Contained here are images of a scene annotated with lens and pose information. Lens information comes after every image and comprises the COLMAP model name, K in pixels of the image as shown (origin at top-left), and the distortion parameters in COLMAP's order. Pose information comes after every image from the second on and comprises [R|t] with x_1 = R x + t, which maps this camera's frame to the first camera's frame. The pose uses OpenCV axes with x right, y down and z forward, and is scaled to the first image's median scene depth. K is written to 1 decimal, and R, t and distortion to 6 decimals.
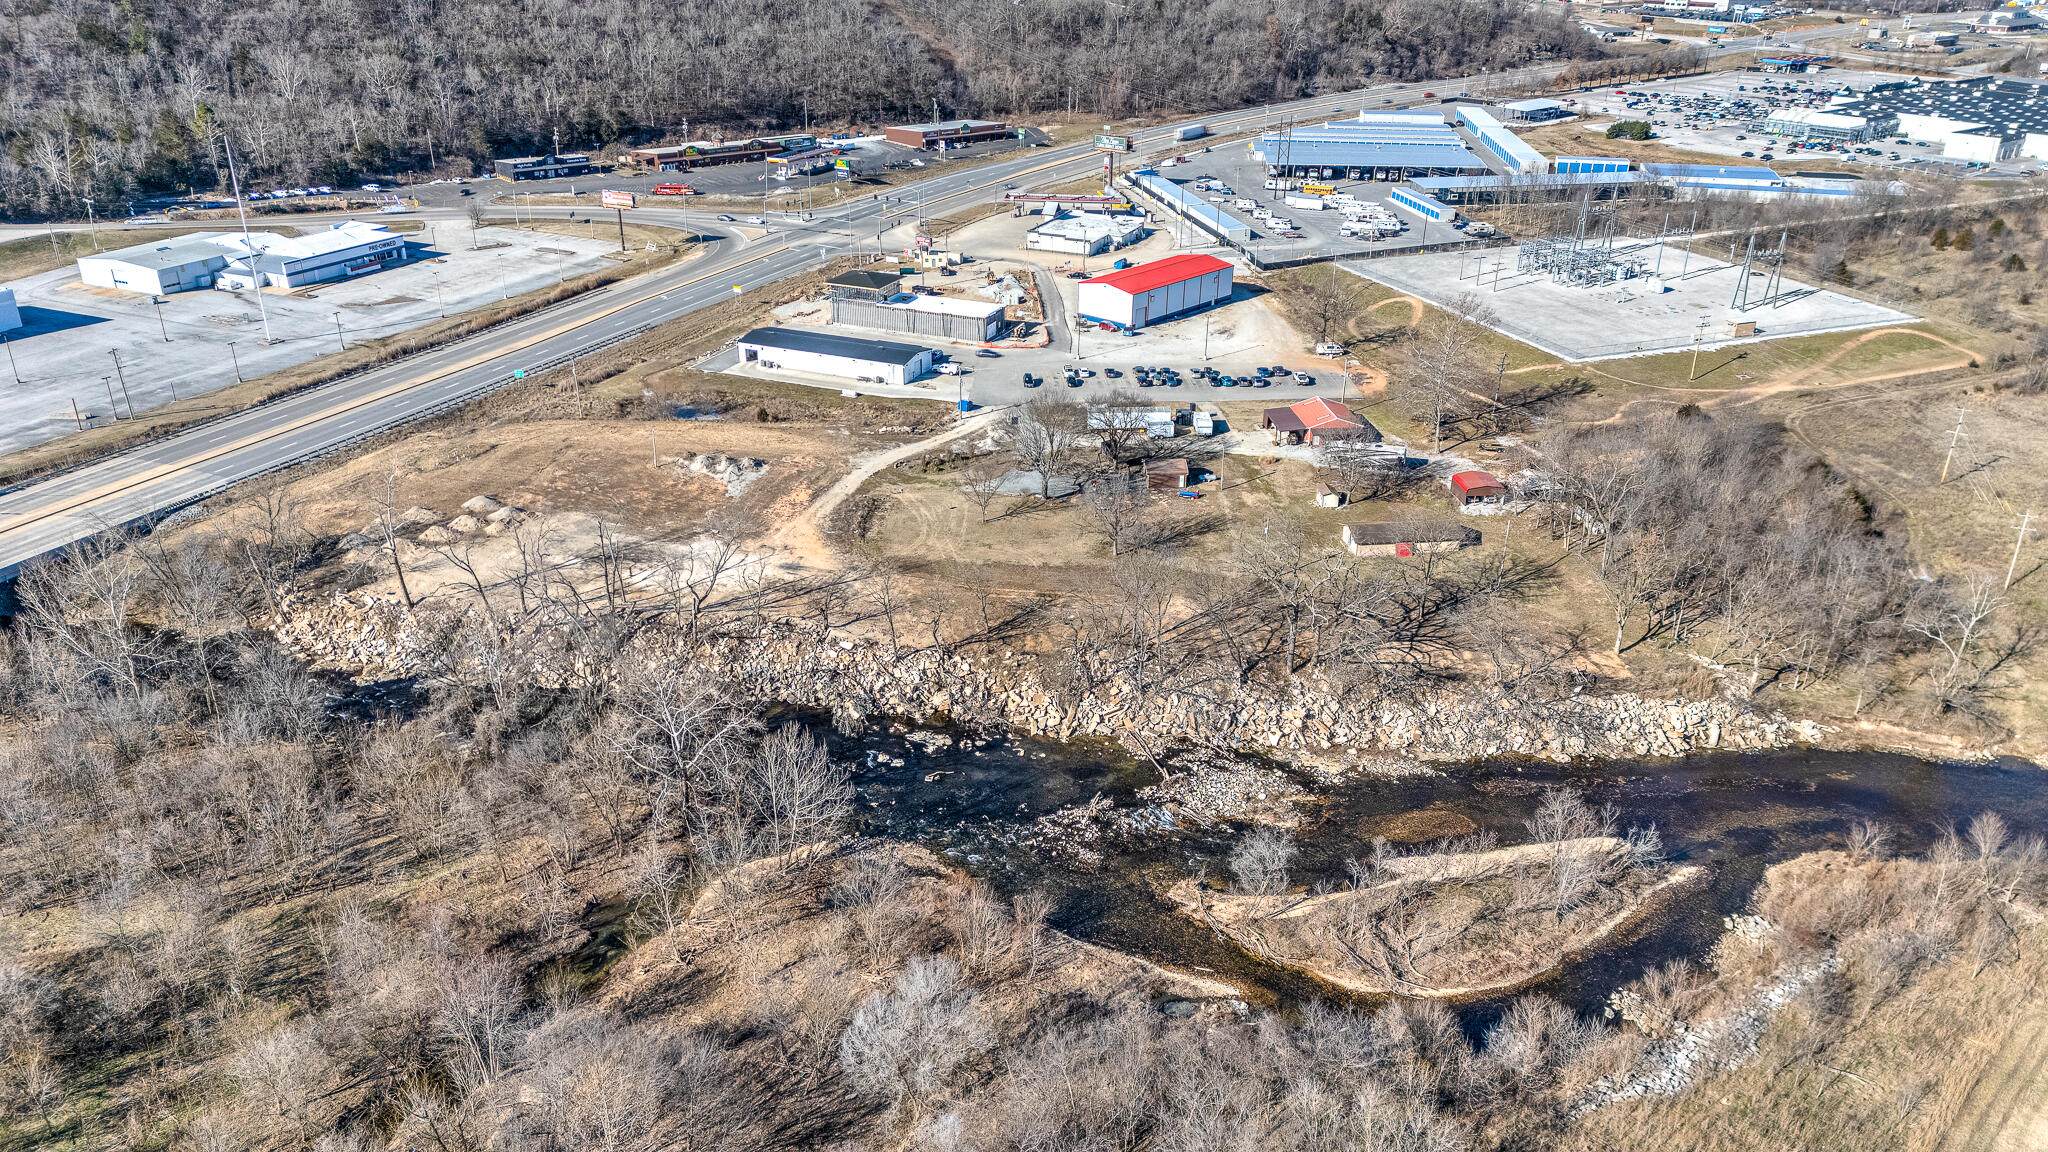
lens RADIAL K [[1478.0, 0, 1024.0], [0, 1478.0, 576.0], [0, 0, 1]] dist [0.136029, -0.179727]
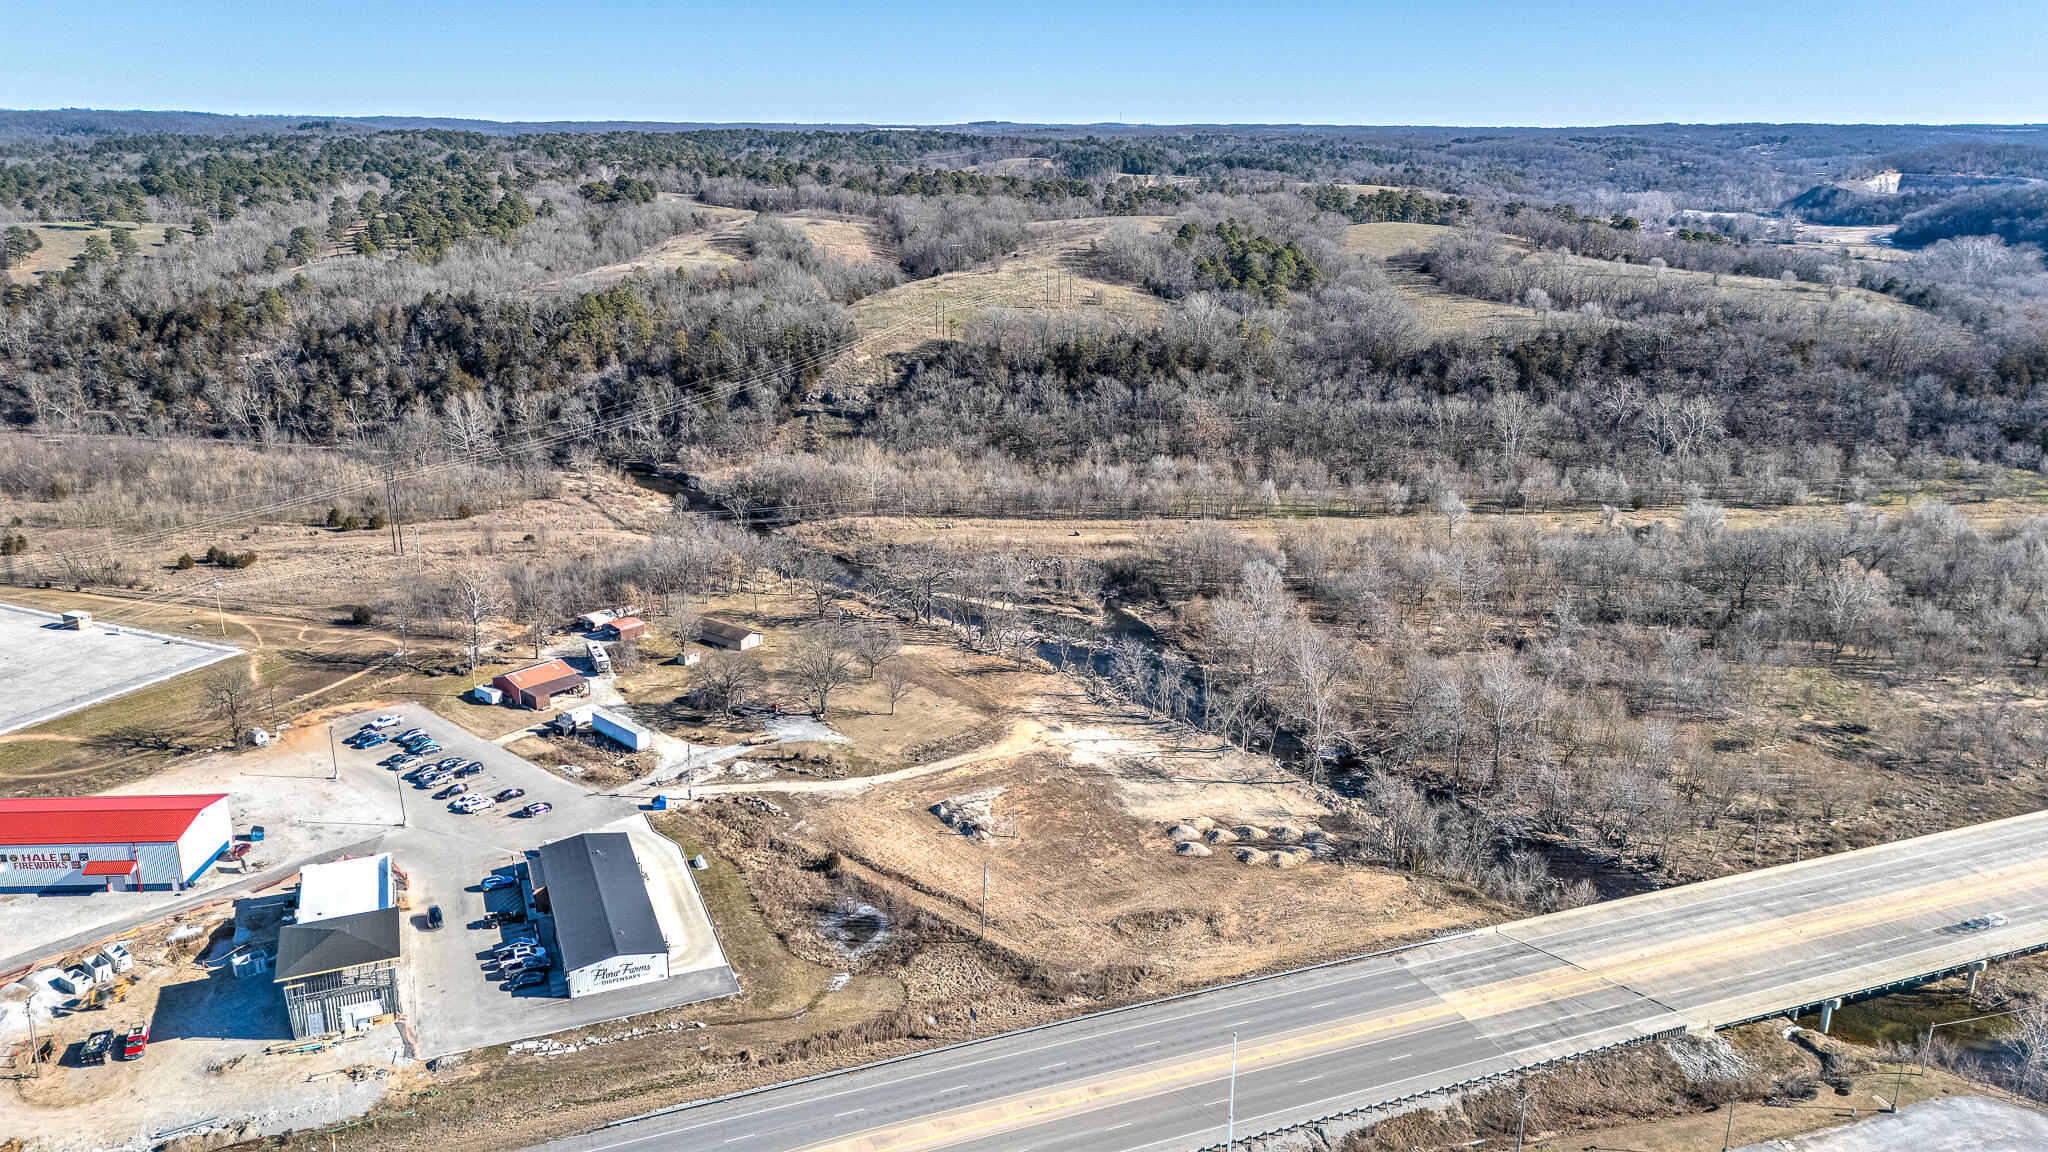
lens RADIAL K [[1478.0, 0, 1024.0], [0, 1478.0, 576.0], [0, 0, 1]] dist [0.136029, -0.179727]
pose [[-0.713758, -0.204809, 0.669778, -0.768108], [0.280196, 0.792932, 0.541062, -0.647095], [-0.641903, 0.573857, -0.508575, 1.245202]]
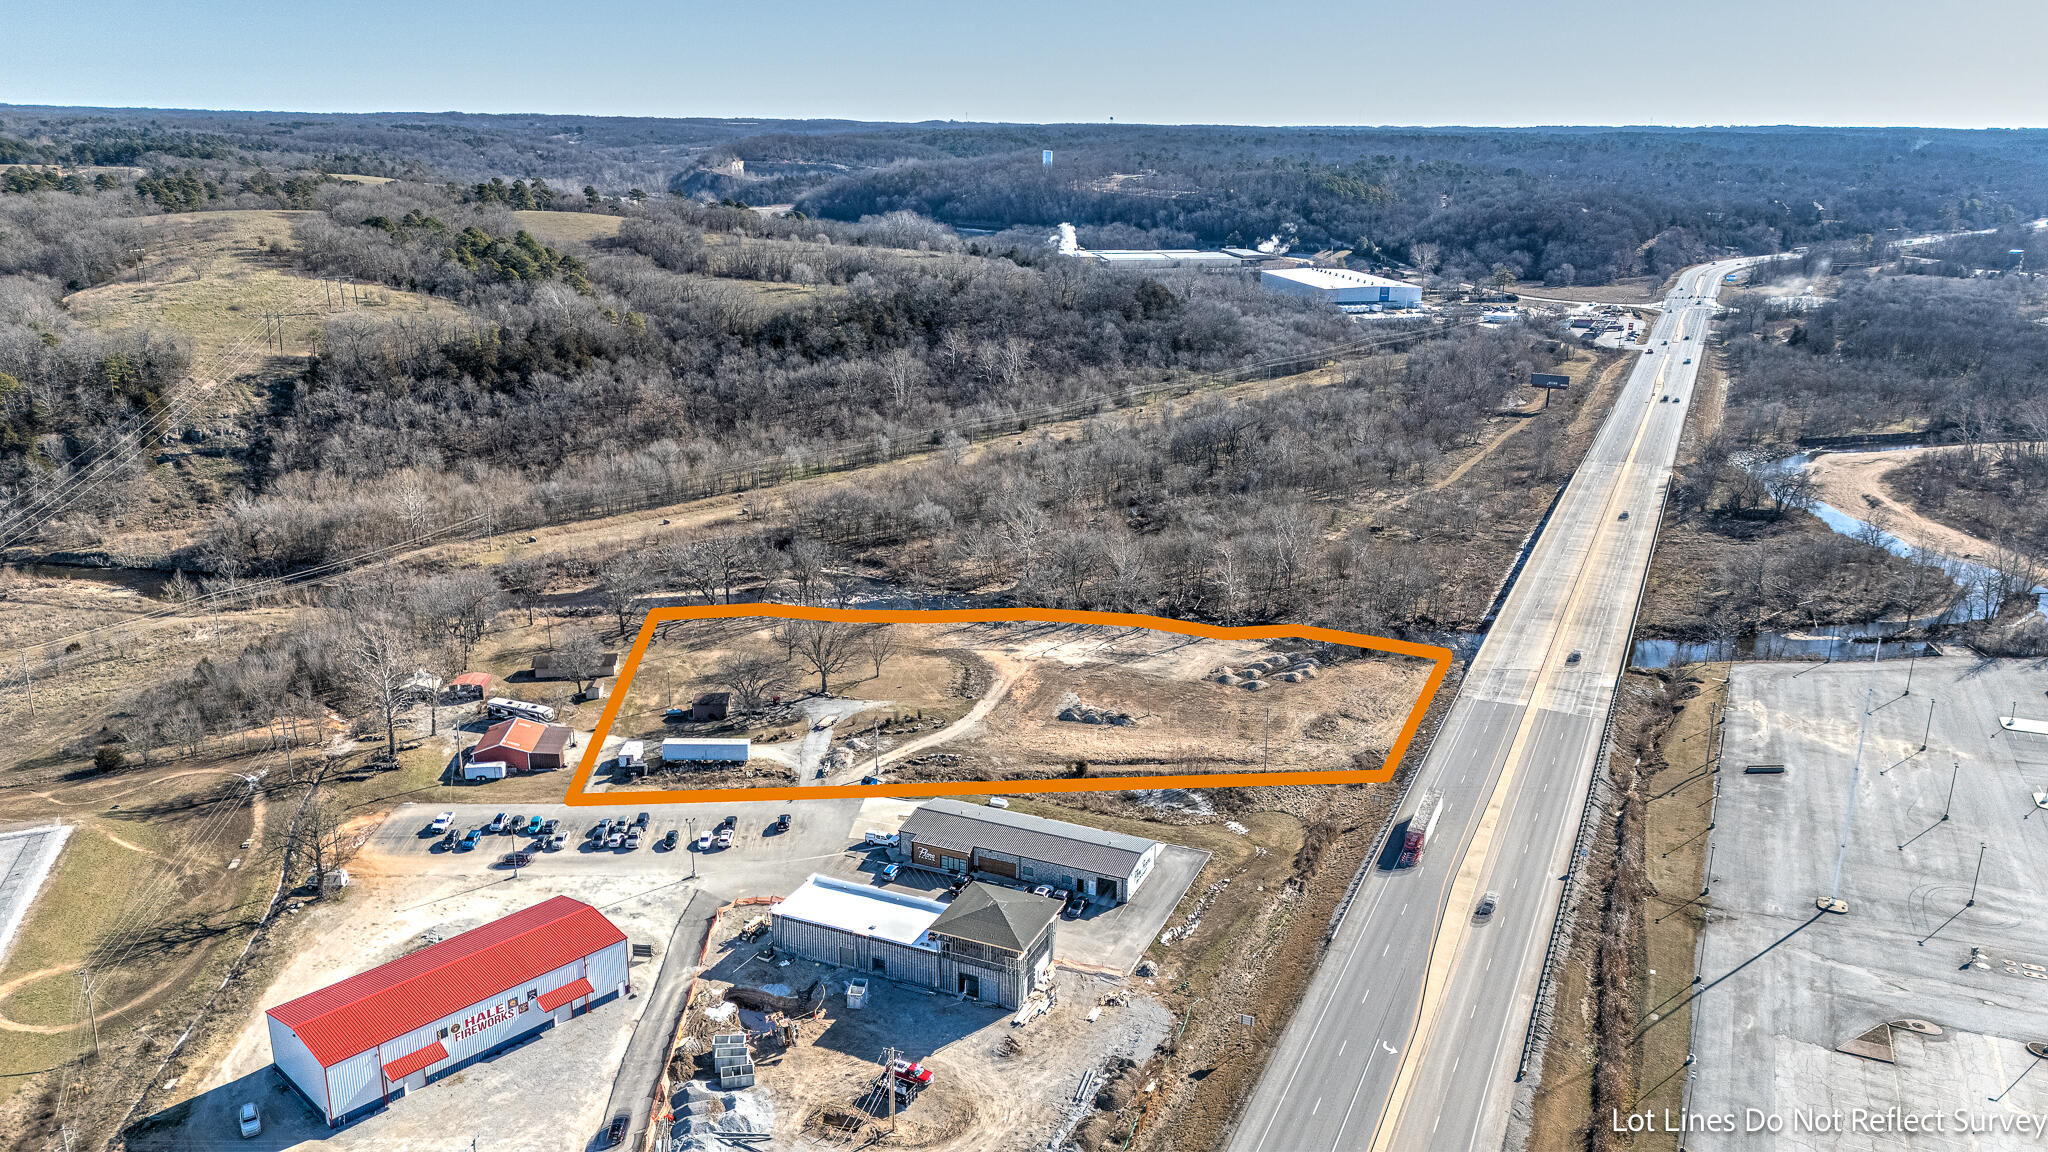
lens RADIAL K [[1478.0, 0, 1024.0], [0, 1478.0, 576.0], [0, 0, 1]] dist [0.136029, -0.179727]
pose [[-0.999876, -0.011287, 0.011010, -0.143936], [-0.001341, 0.756611, 0.653863, -0.813263], [-0.015711, 0.653767, -0.756533, 1.618003]]
